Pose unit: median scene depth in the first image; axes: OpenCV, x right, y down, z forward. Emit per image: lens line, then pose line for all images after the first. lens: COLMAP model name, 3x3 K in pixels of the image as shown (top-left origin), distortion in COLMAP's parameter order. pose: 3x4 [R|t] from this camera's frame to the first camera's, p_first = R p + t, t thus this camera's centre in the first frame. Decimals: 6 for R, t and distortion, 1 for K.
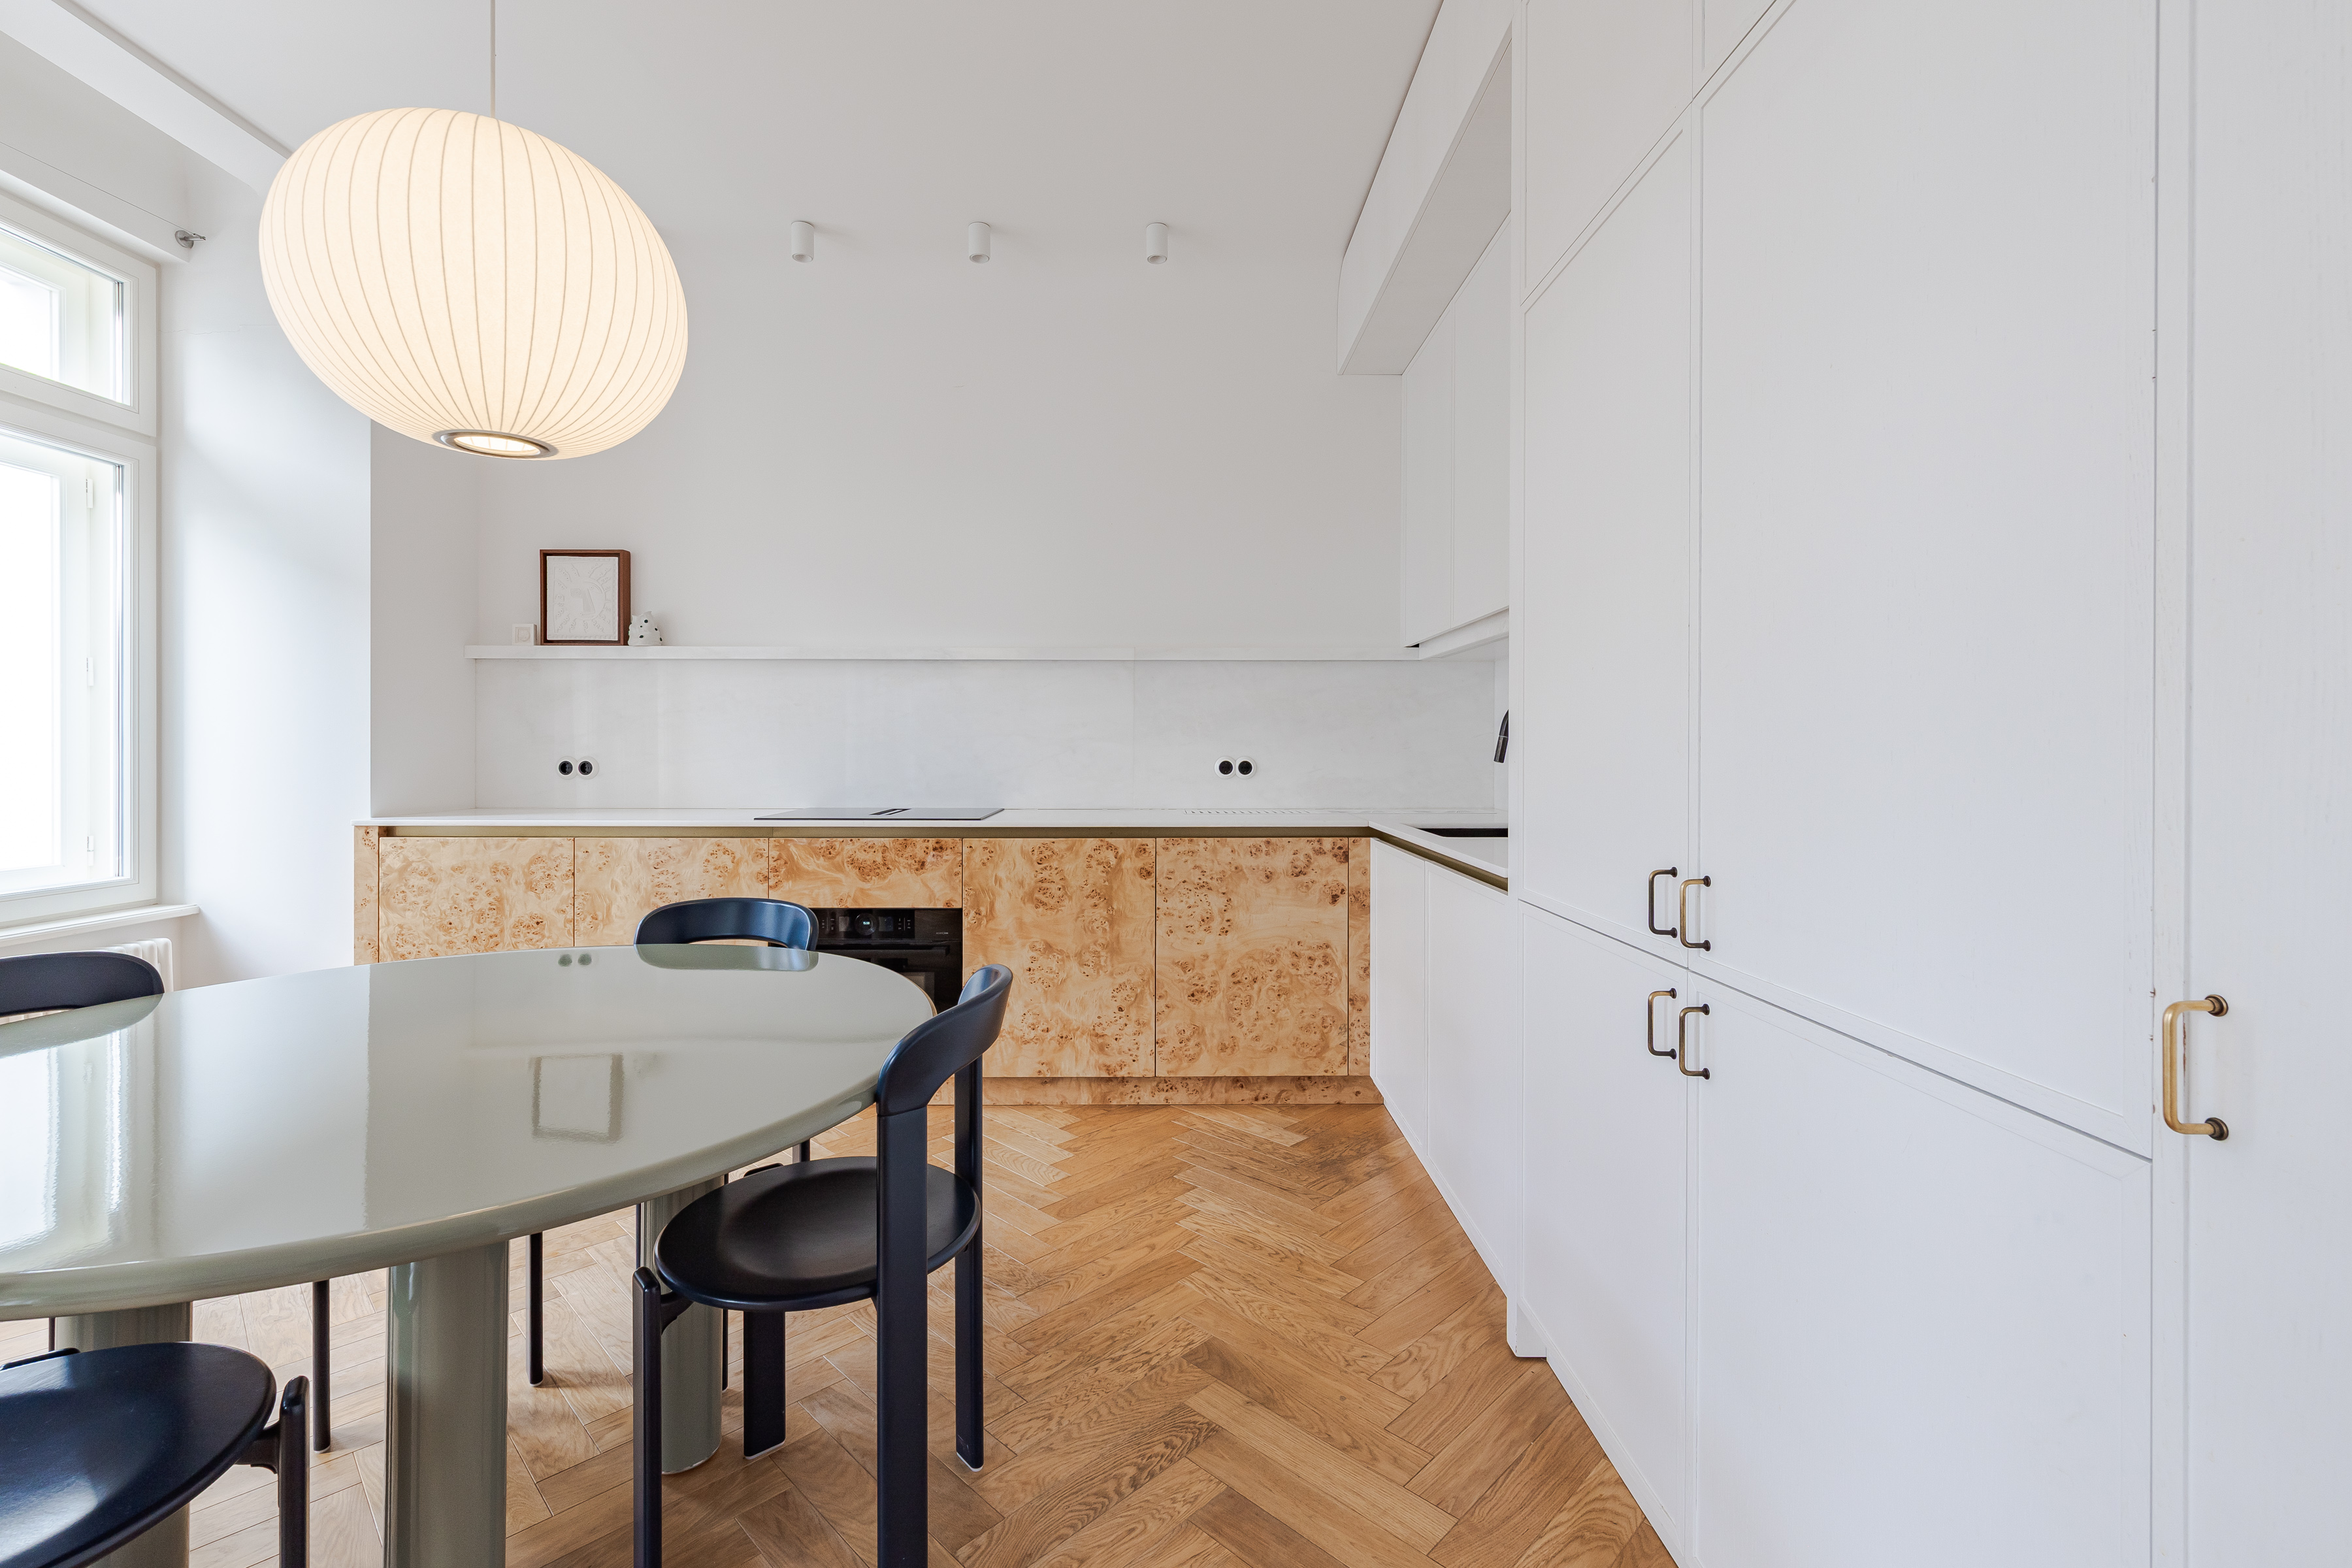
lens RADIAL K [[1025.3, 0, 1147.9], [0, 1025.3, 758.7], [0, 0, 1]] dist [0.003366, -0.001789]
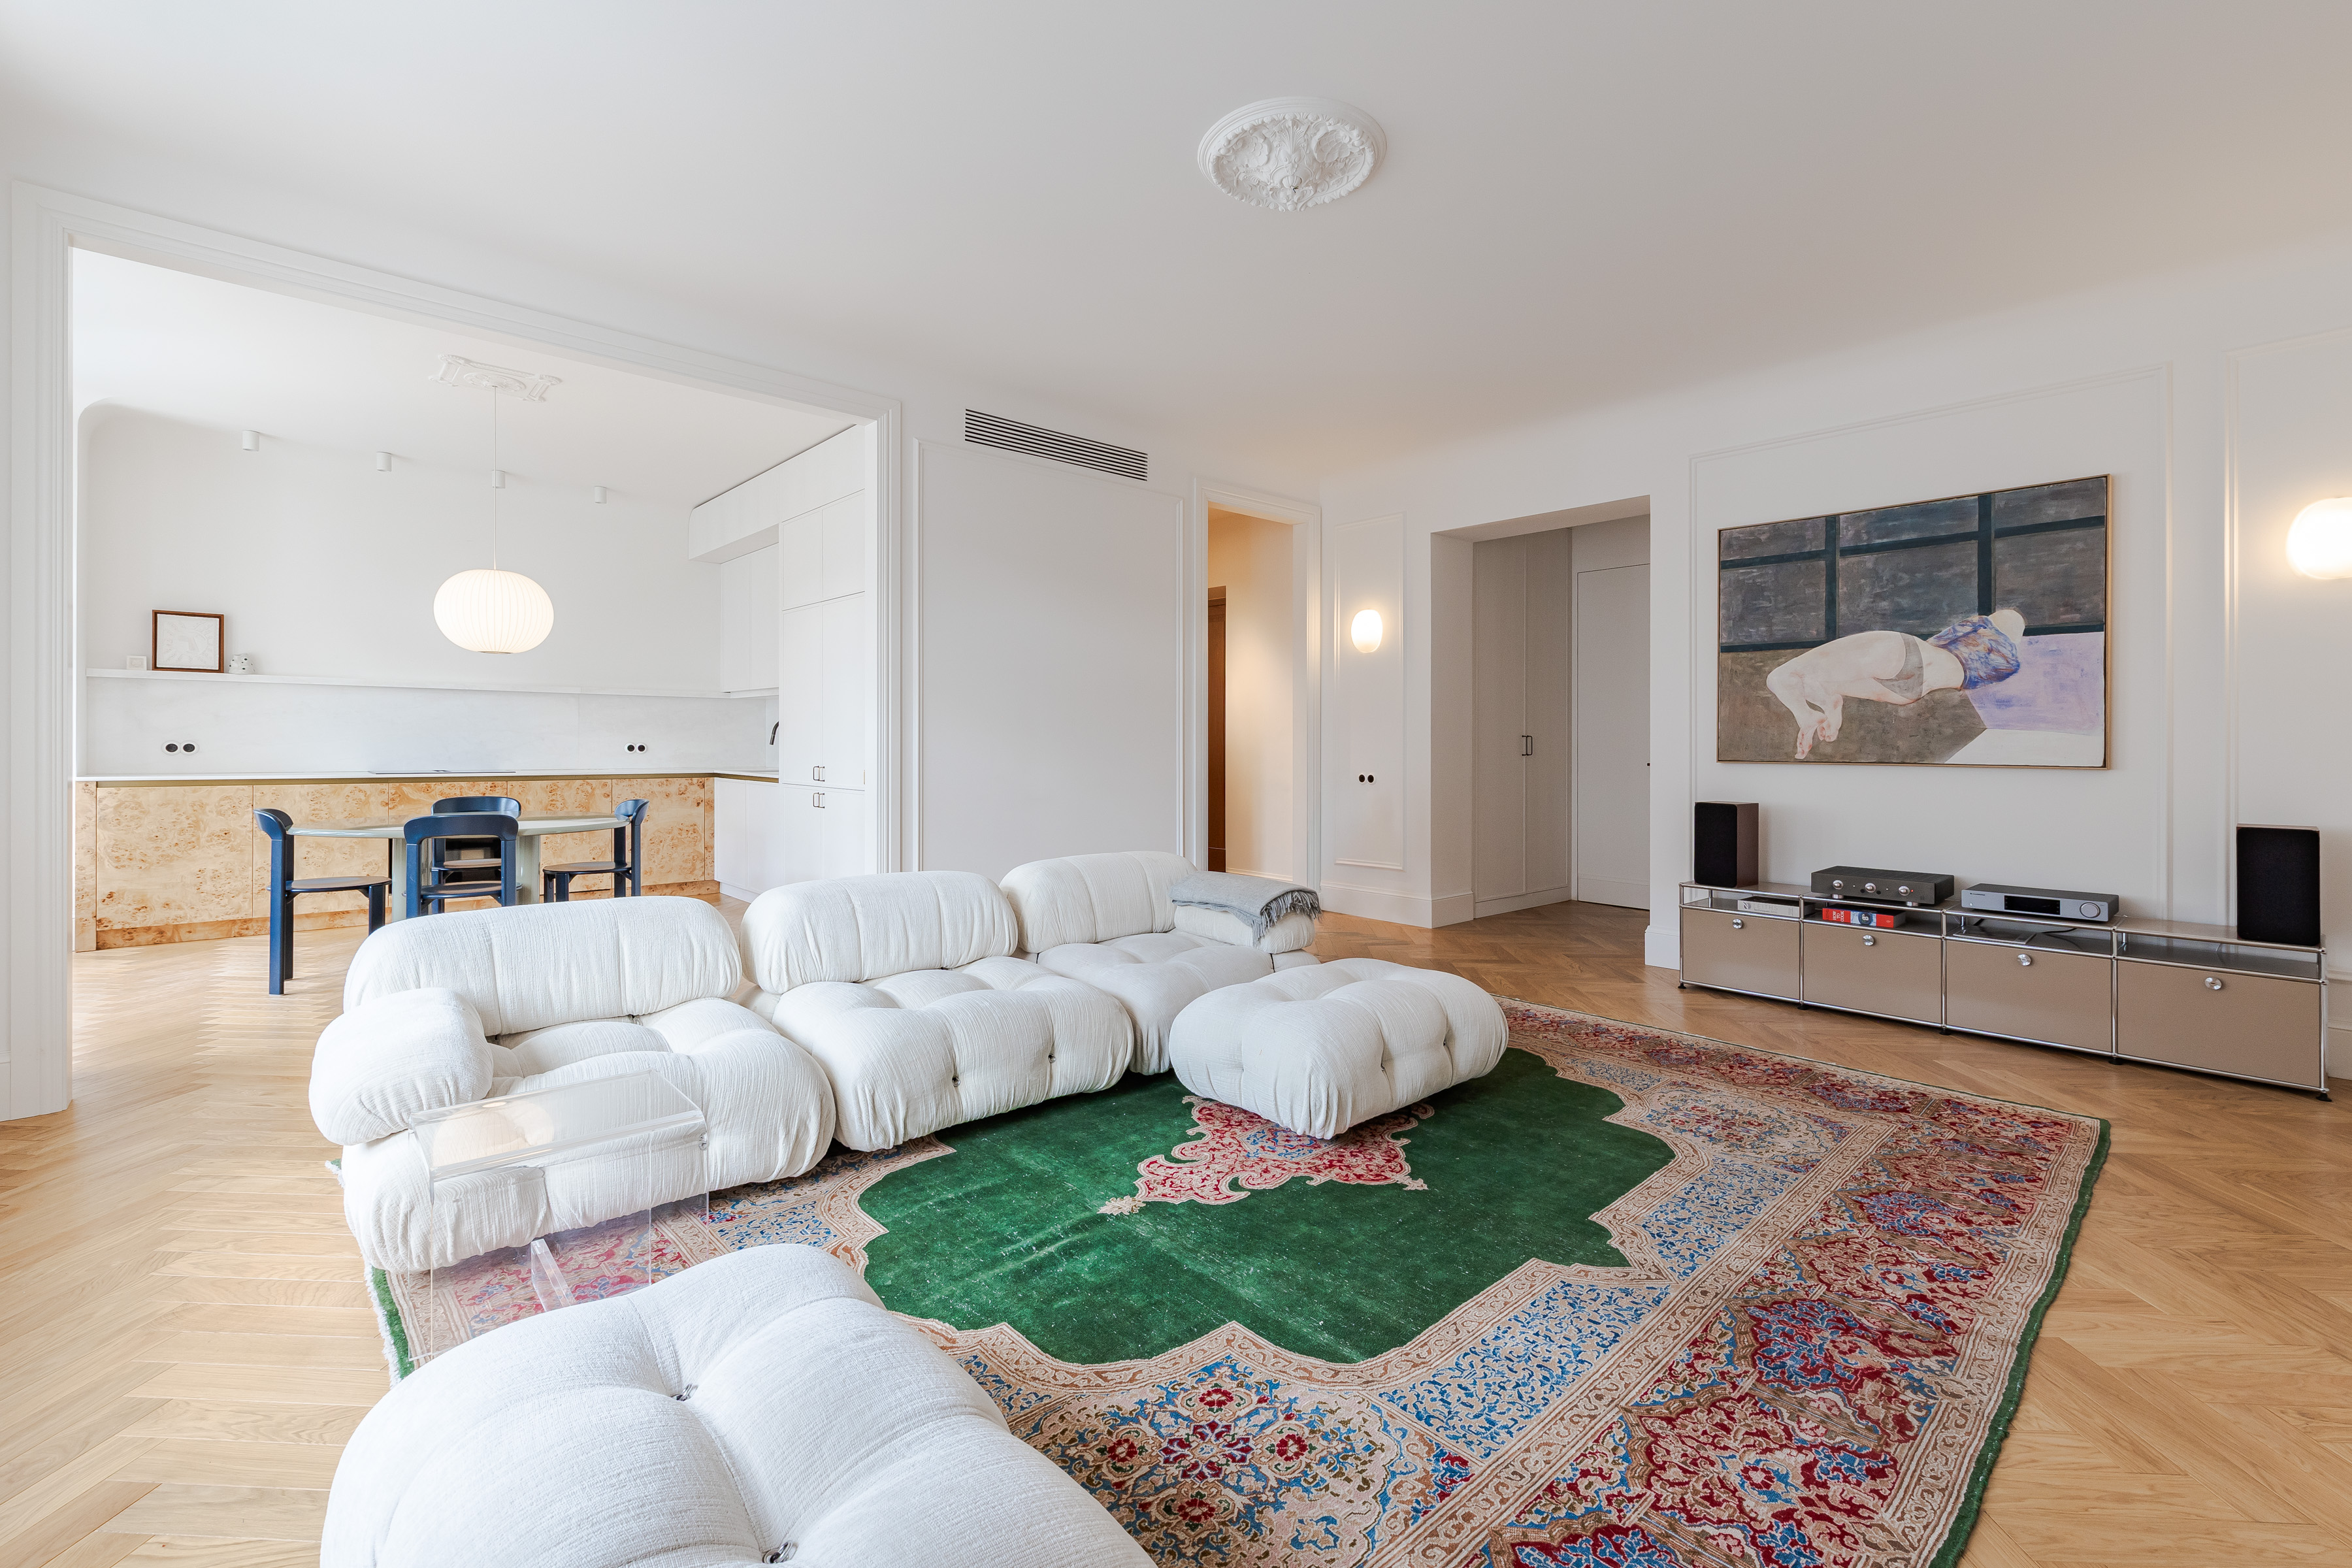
lens RADIAL K [[1025.3, 0, 1199.8], [0, 1025.3, 751.3], [0, 0, 1]] dist [0.003366, -0.001789]
pose [[0.729986, -0.000951, 0.683462, -0.576741], [-0.001053, 0.999996, 0.002516, 0.010060], [-0.683461, -0.002556, 0.729982, -1.470731]]
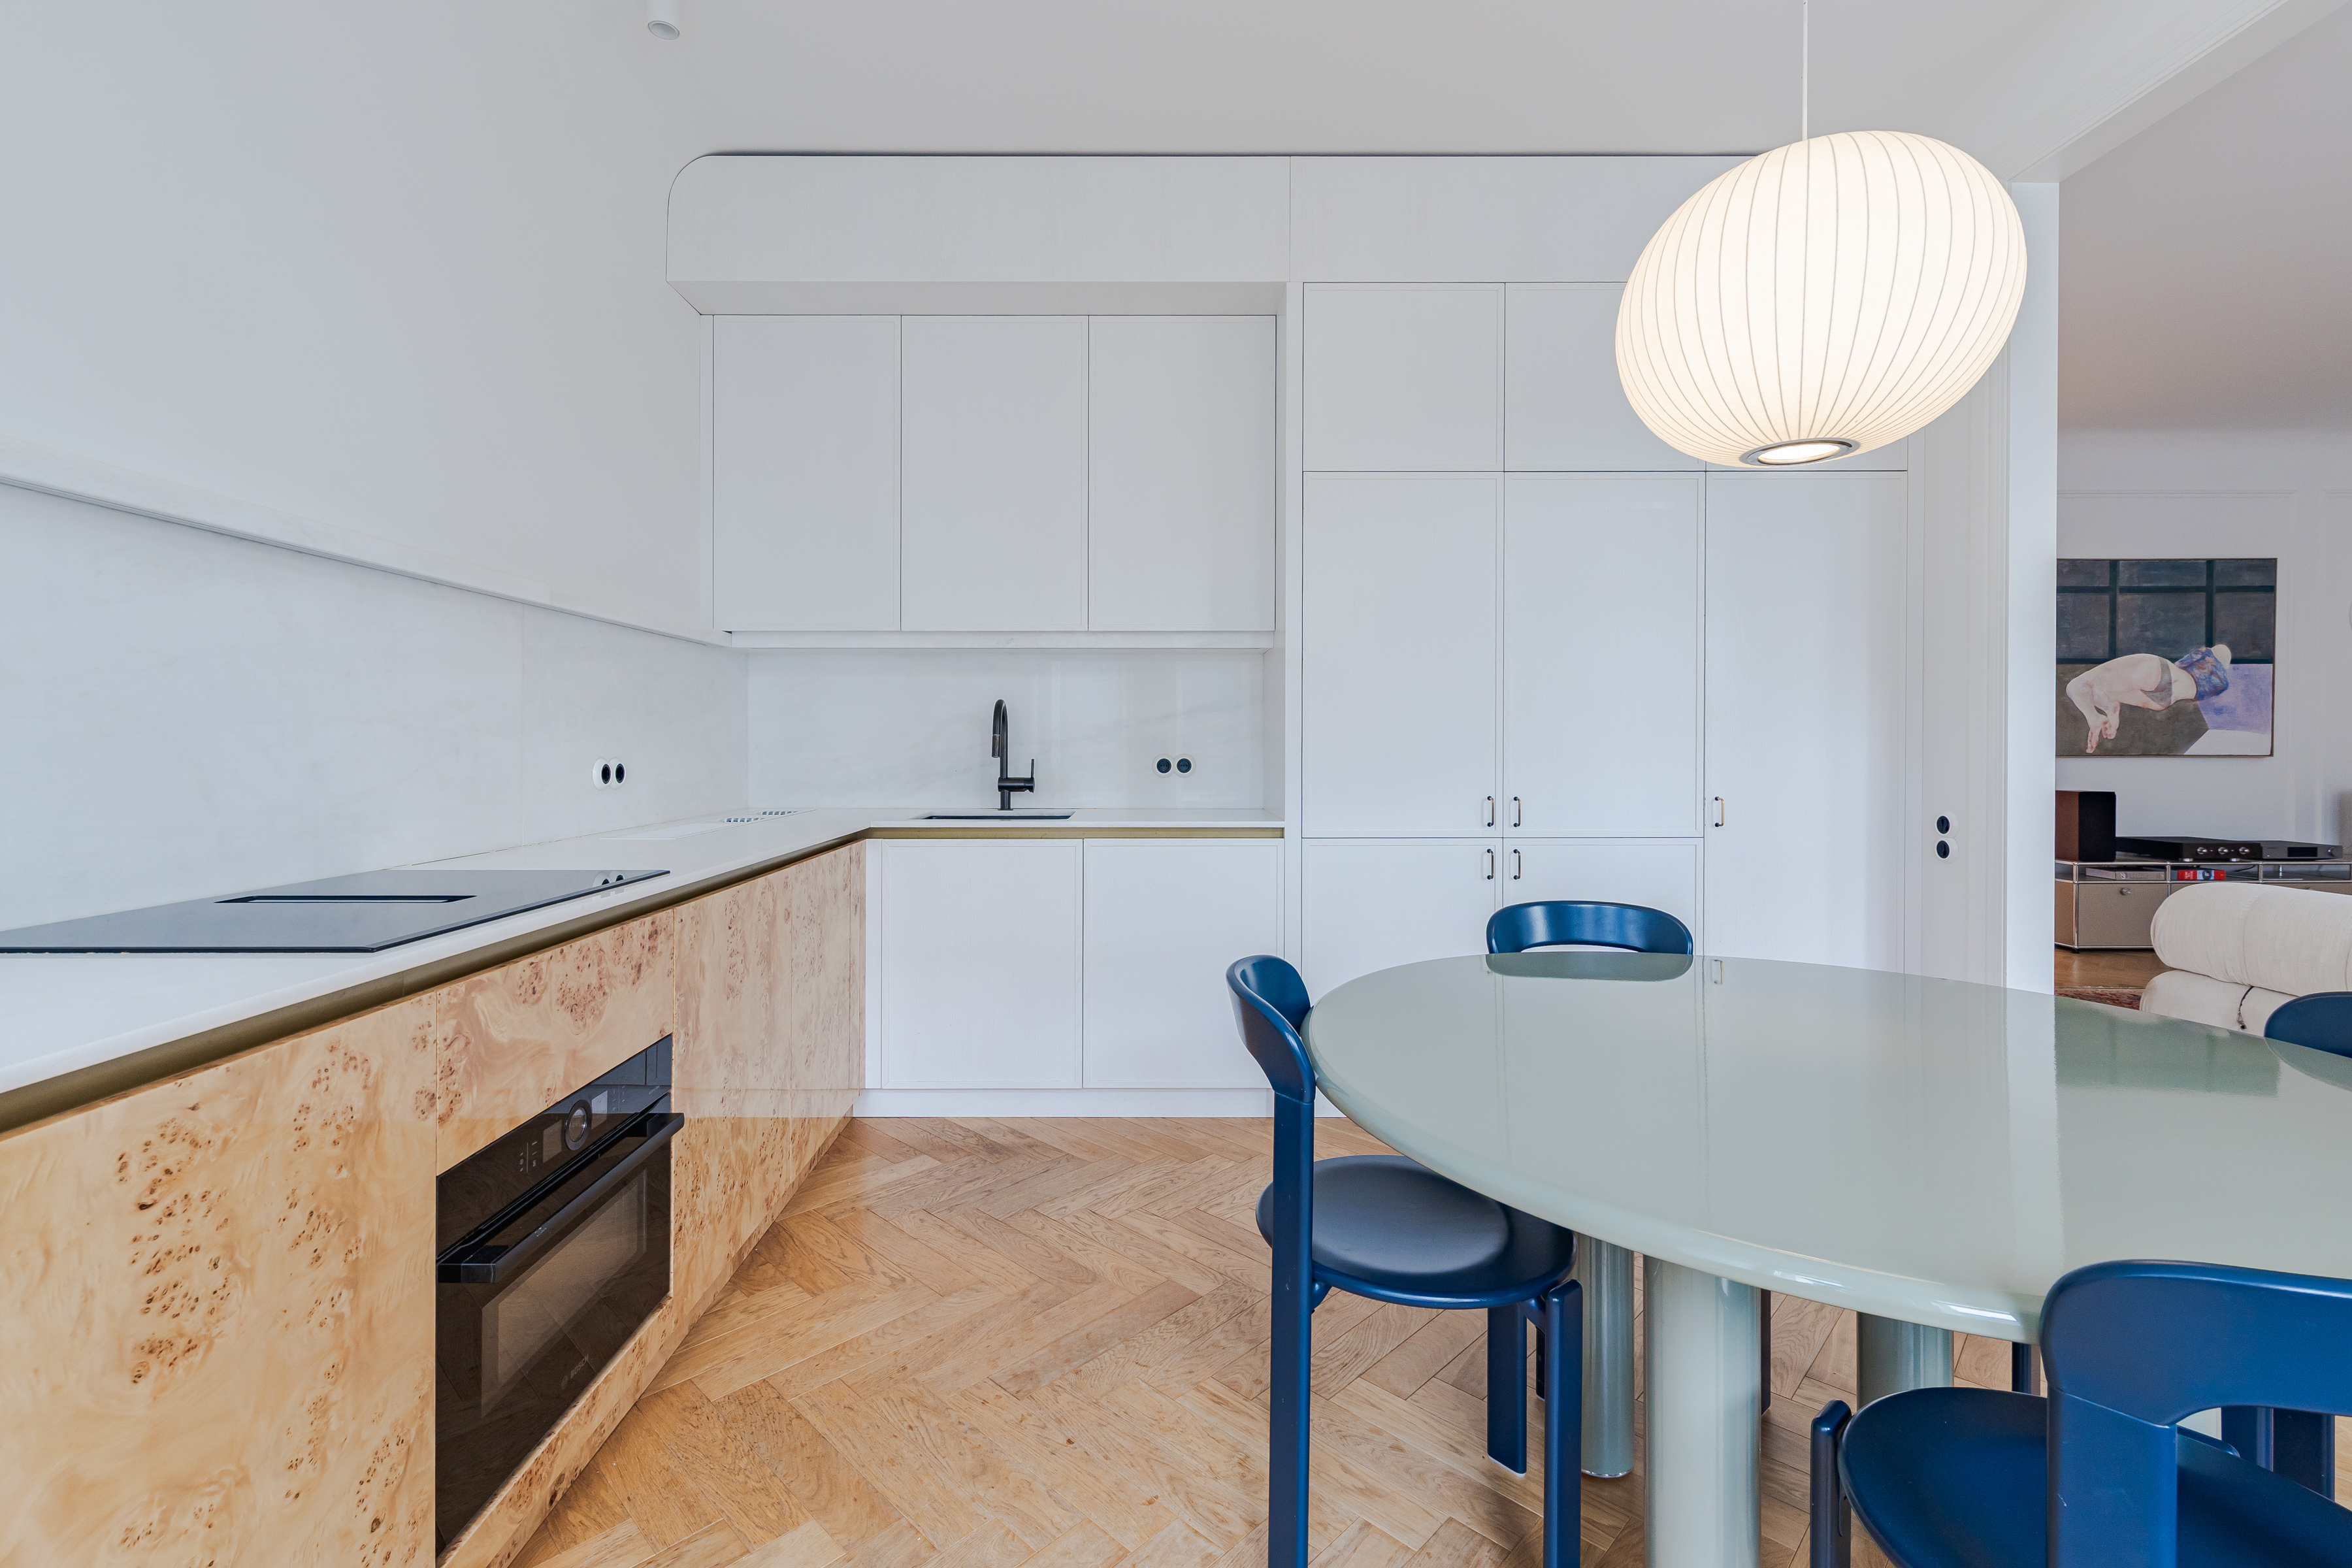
lens RADIAL K [[1026.2, 0, 1160.5], [0, 1026.2, 749.2], [0, 0, 1]] dist [0.003132, -0.001065]
pose [[-0.013586, -0.006468, 0.999887, -0.747277], [0.009130, 0.999937, 0.006592, -0.010923], [-0.999866, 0.009218, -0.013526, 0.738136]]
